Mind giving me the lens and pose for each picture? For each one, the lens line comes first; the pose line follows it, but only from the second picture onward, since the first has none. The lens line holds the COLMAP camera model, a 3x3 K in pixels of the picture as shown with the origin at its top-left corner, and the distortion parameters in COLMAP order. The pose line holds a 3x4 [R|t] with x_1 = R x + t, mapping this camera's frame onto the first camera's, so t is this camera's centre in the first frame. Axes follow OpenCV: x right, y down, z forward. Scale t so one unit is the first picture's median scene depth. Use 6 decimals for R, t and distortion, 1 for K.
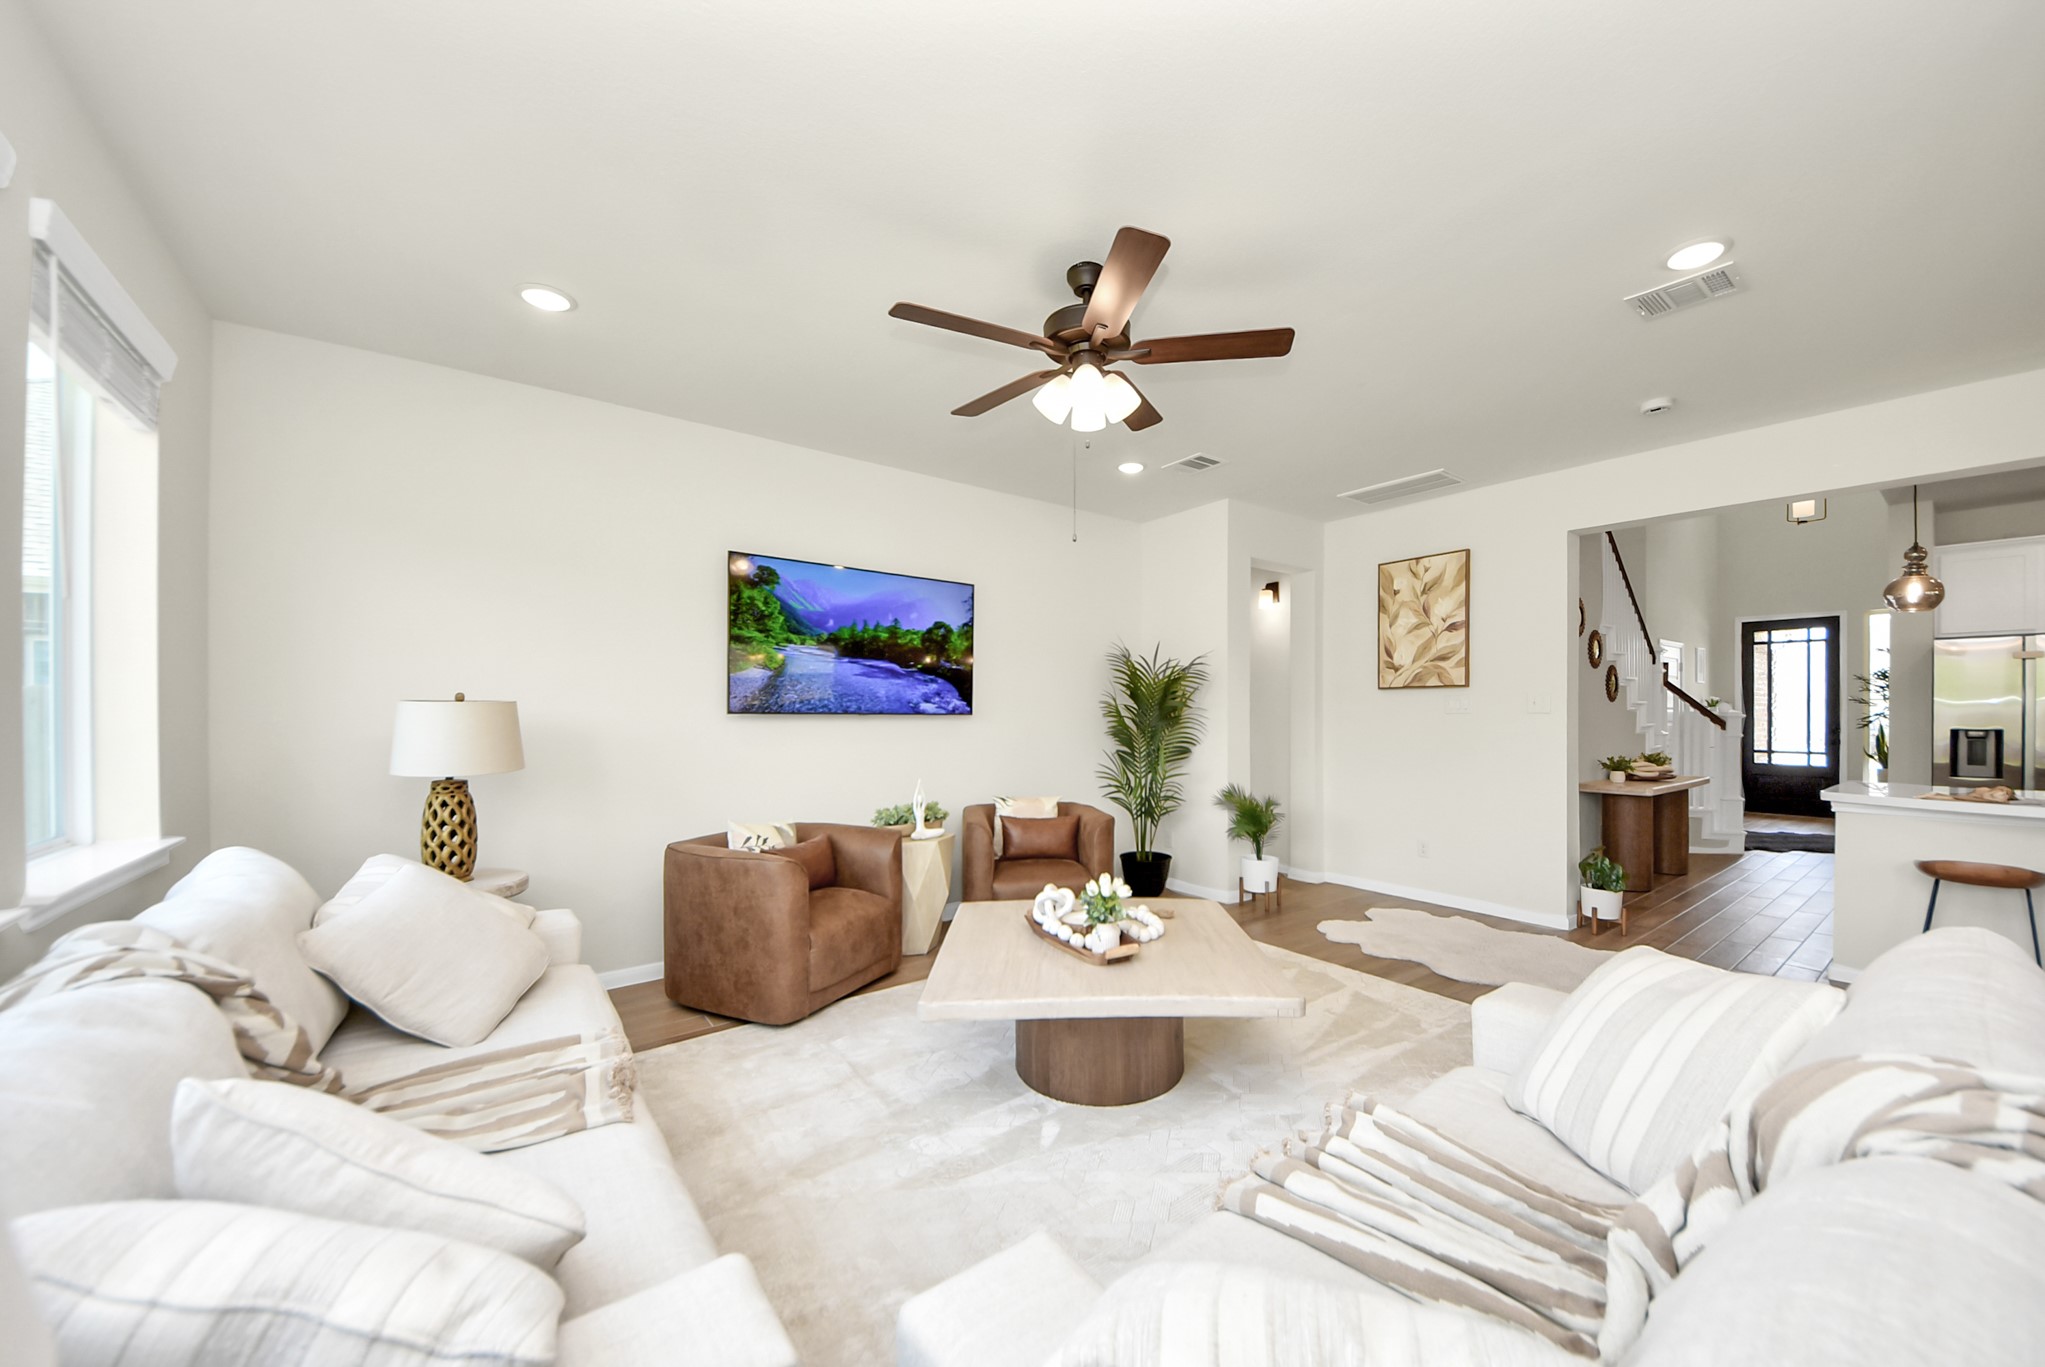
lens RADIAL K [[745.8, 0, 1059.7], [0, 745.8, 712.7], [0, 0, 1]] dist [0.001973, -0.006700]
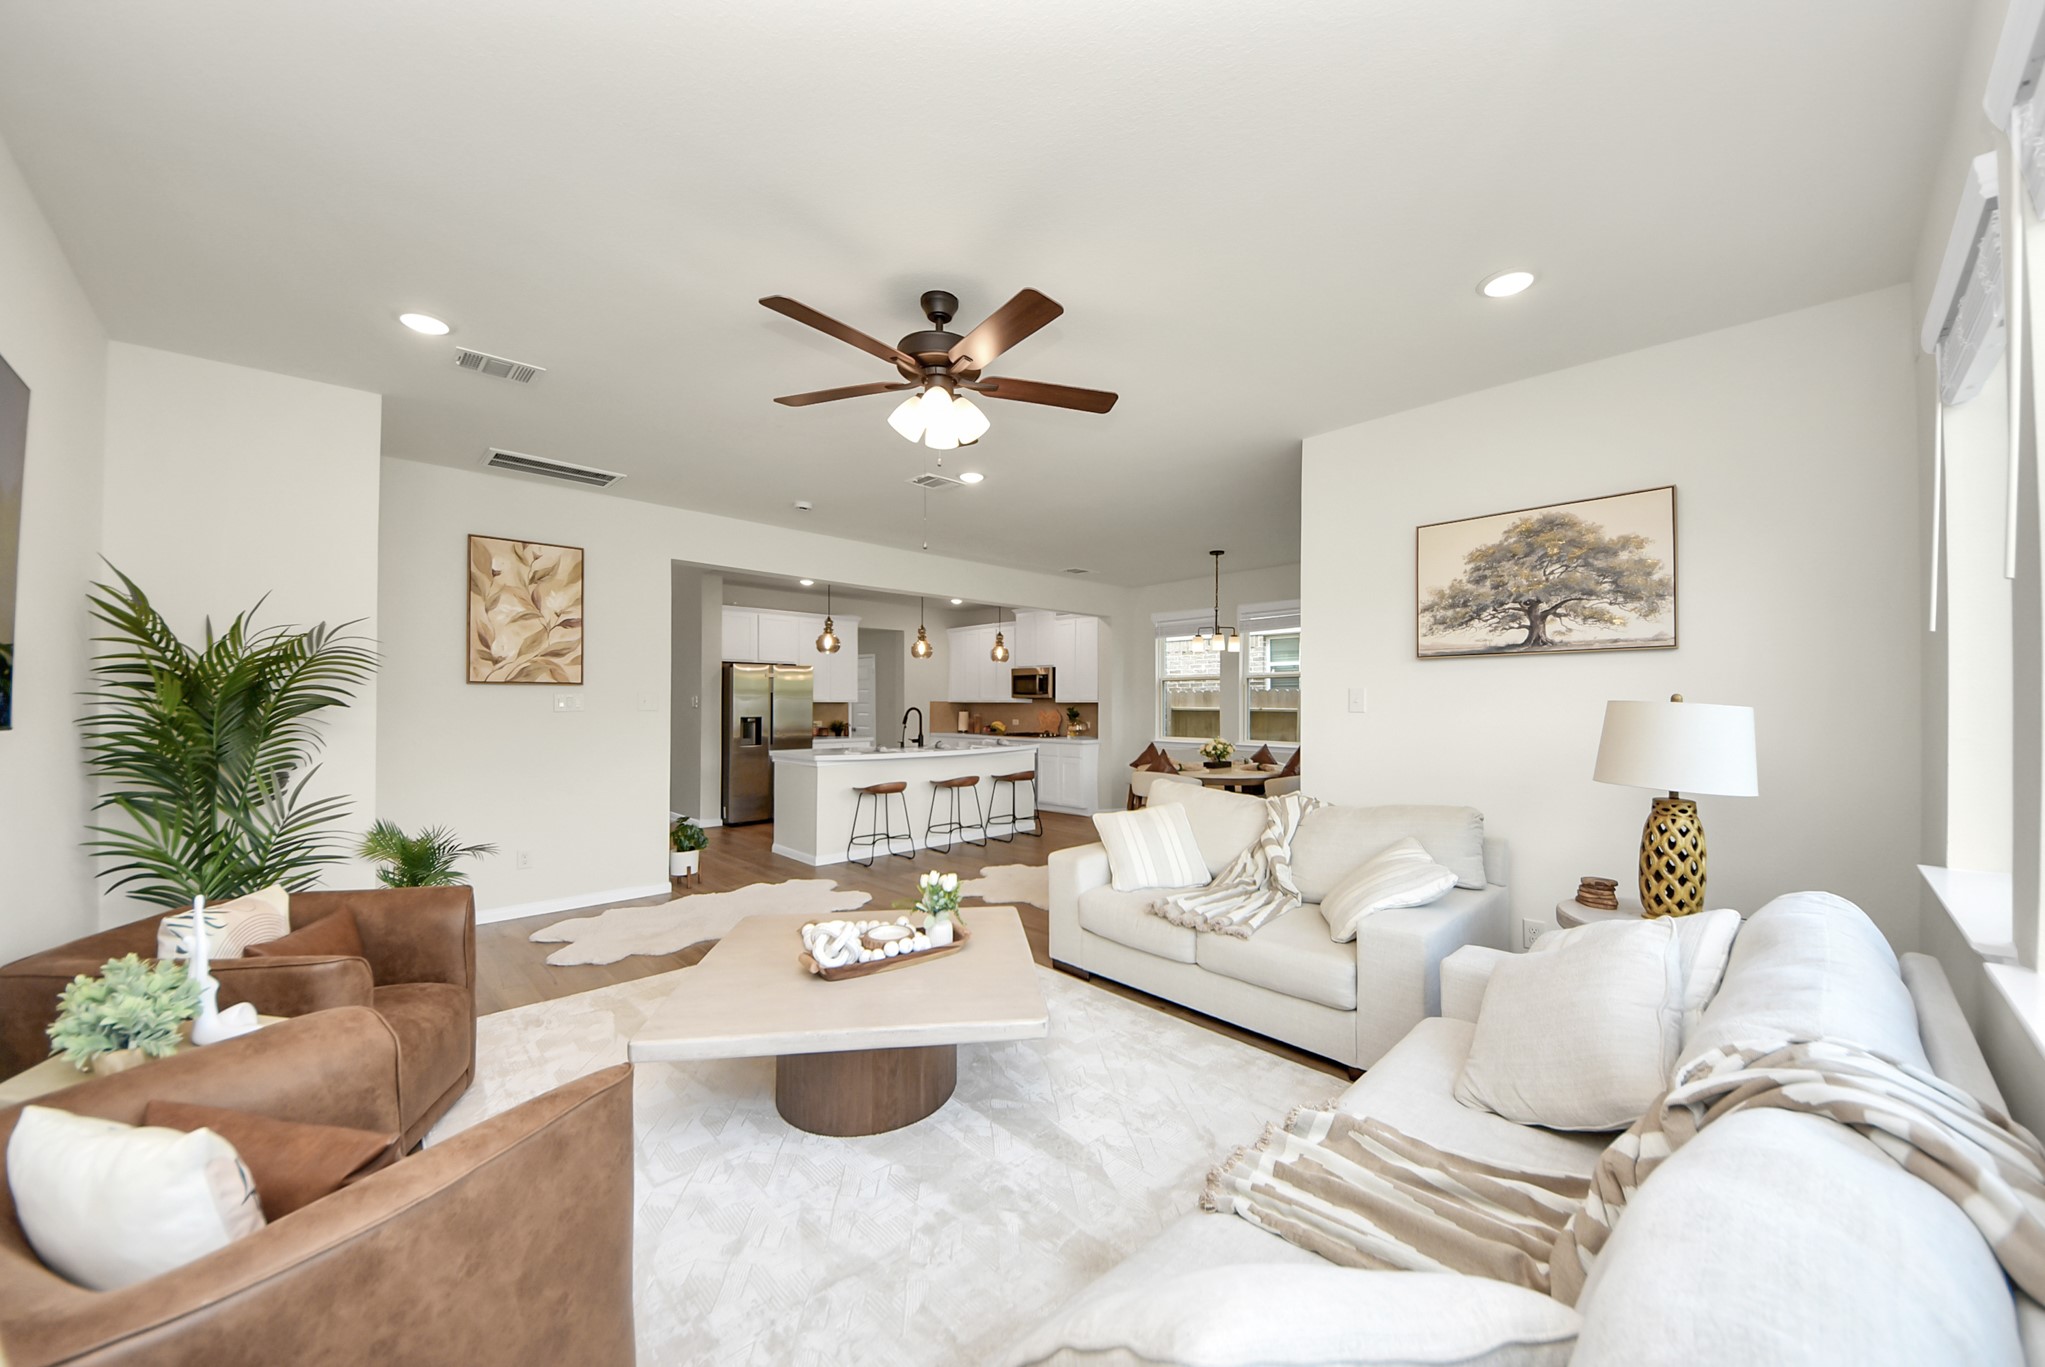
lens RADIAL K [[745.8, 0, 1035.7], [0, 745.8, 690.4], [0, 0, 1]] dist [0.001973, -0.006700]
pose [[-0.117828, 0.015179, 0.992918, -0.509828], [-0.003889, 0.999868, -0.015747, -0.013448], [-0.993026, -0.005717, -0.117754, 0.494748]]
